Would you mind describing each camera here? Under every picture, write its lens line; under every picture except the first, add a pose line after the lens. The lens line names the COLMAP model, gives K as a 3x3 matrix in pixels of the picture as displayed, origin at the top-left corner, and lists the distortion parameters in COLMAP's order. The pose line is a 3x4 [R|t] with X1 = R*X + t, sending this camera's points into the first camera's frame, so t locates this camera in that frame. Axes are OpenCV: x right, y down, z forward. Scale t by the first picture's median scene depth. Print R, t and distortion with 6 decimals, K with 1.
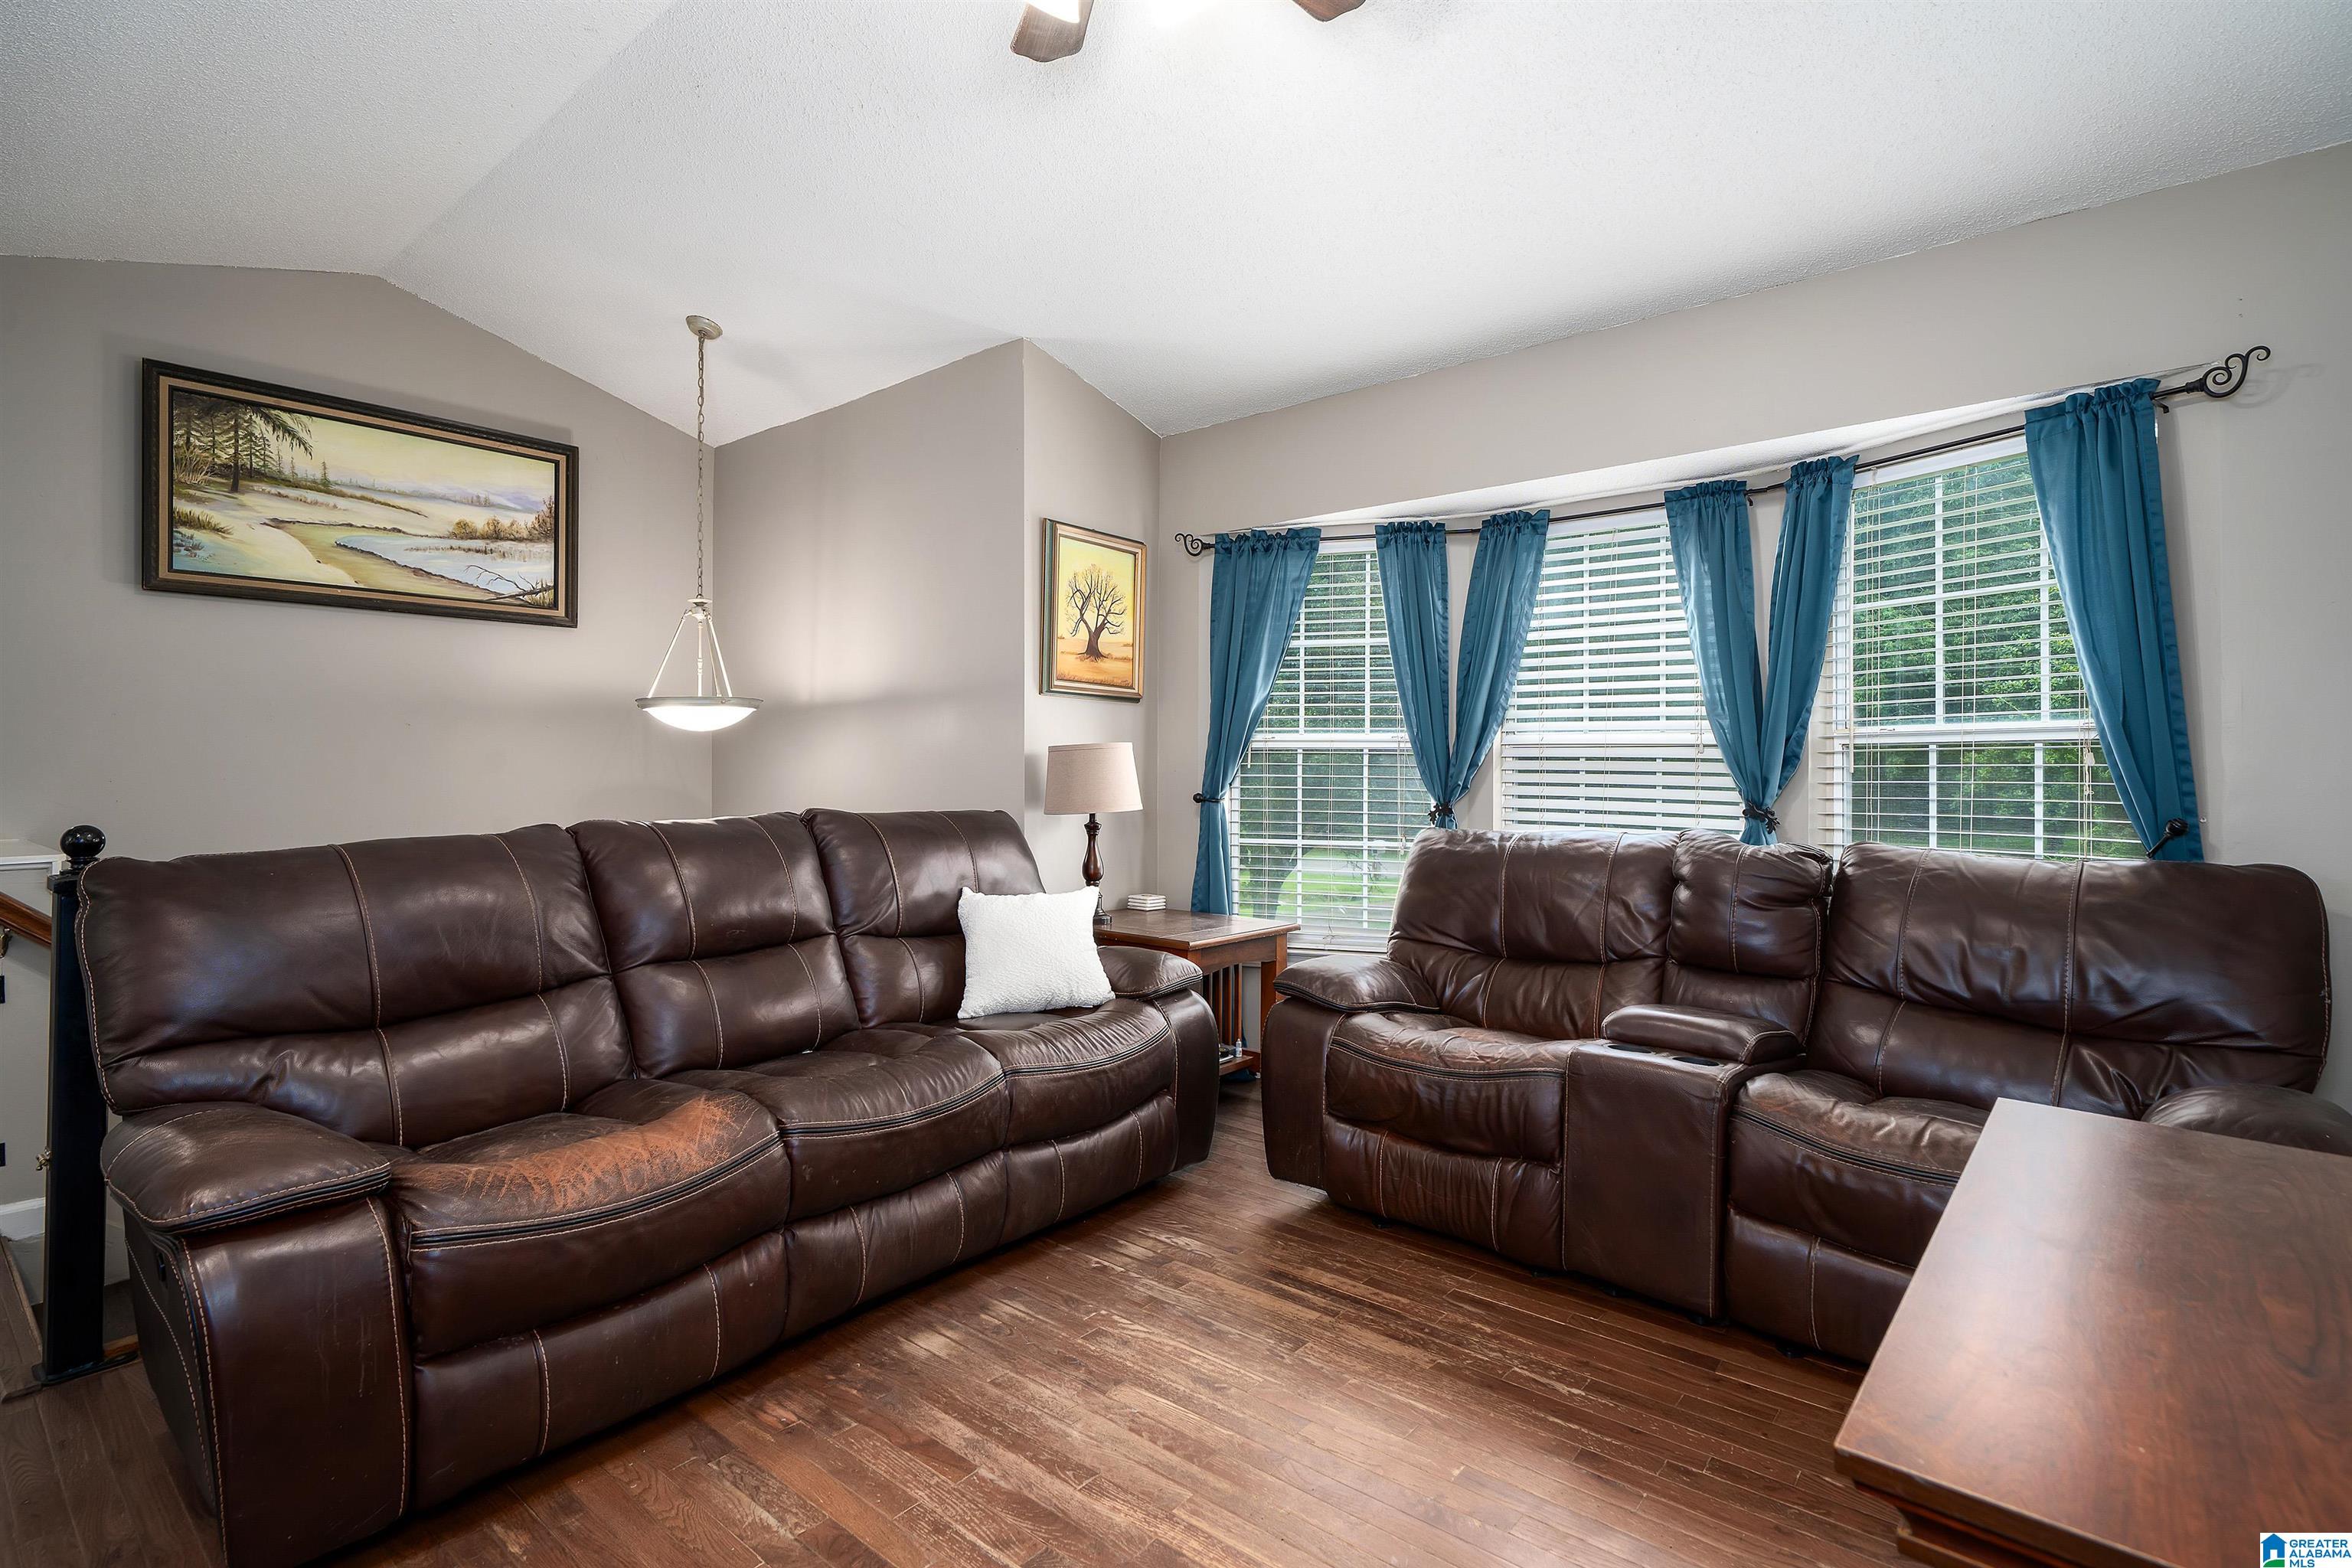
lens RADIAL K [[1096.4, 0, 1183.6], [0, 1096.4, 775.5], [0, 0, 1]] dist [-0.007731, 0.001604]
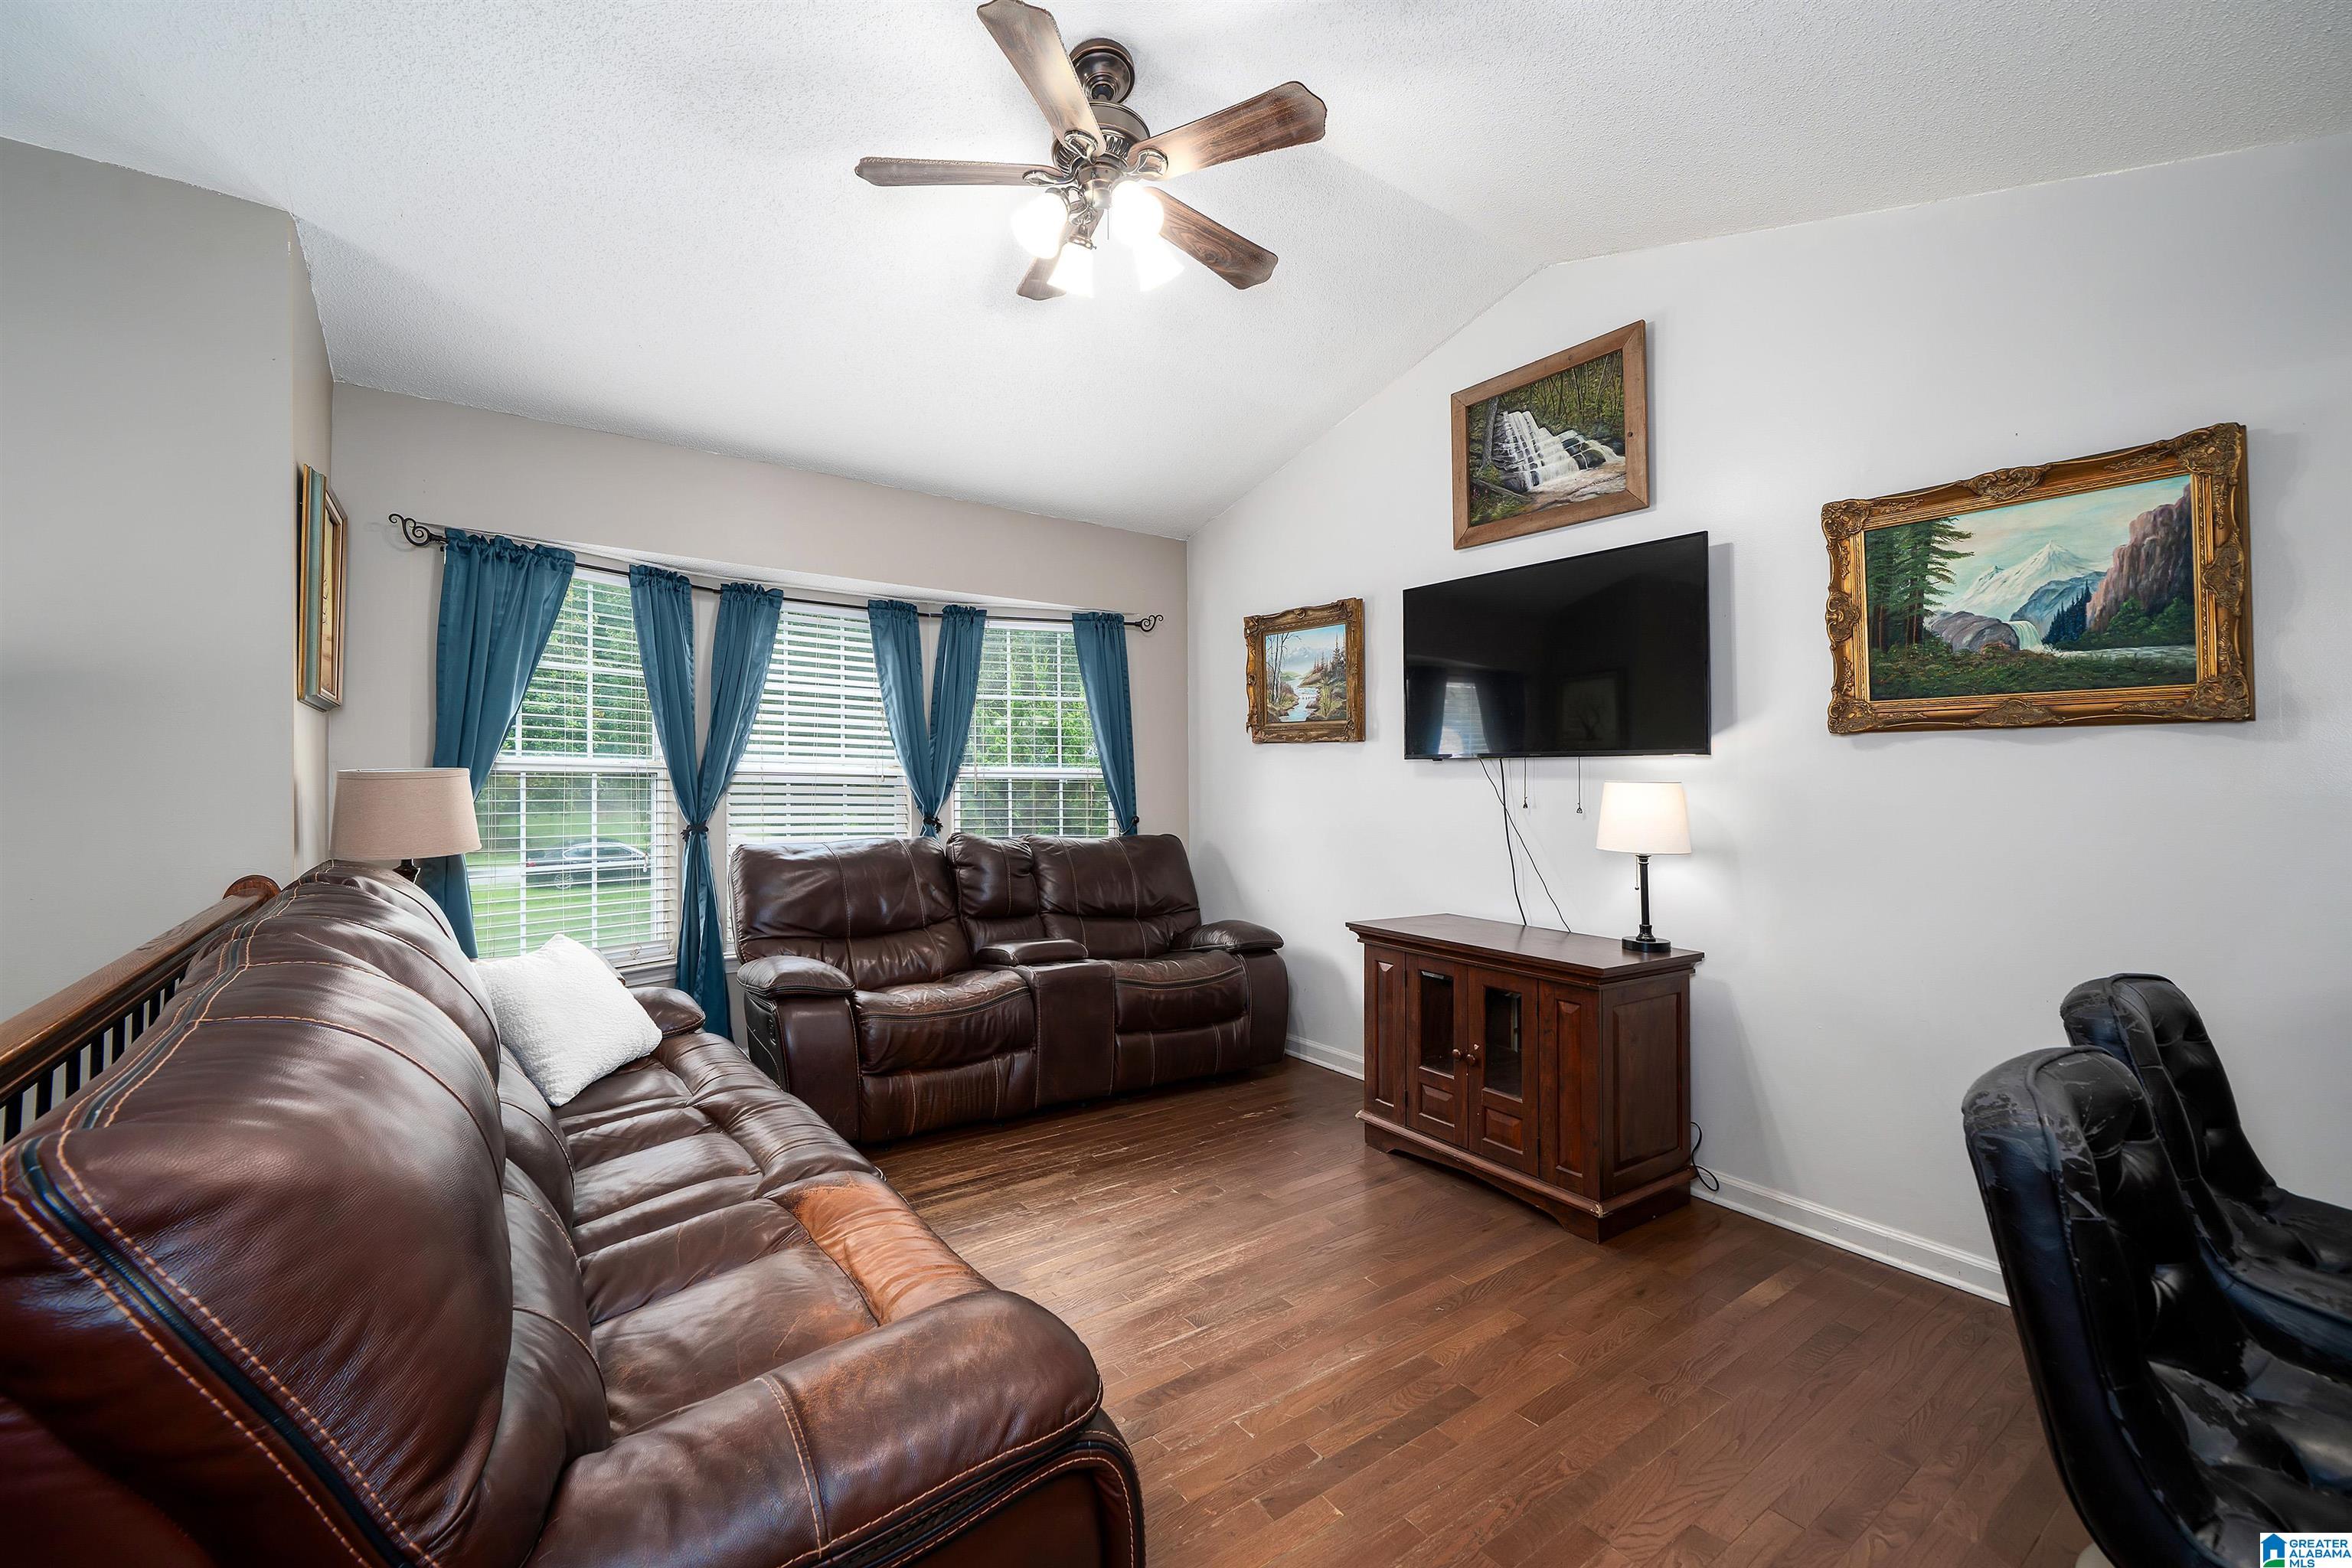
lens RADIAL K [[922.3, 0, 1155.2], [0, 922.3, 772.5], [0, 0, 1]] dist [-0.003731, -0.000151]
pose [[0.284799, 0.007984, 0.958554, -0.562316], [-0.003595, 0.999967, -0.007260, -0.022770], [-0.958581, -0.001378, 0.284818, 0.270447]]
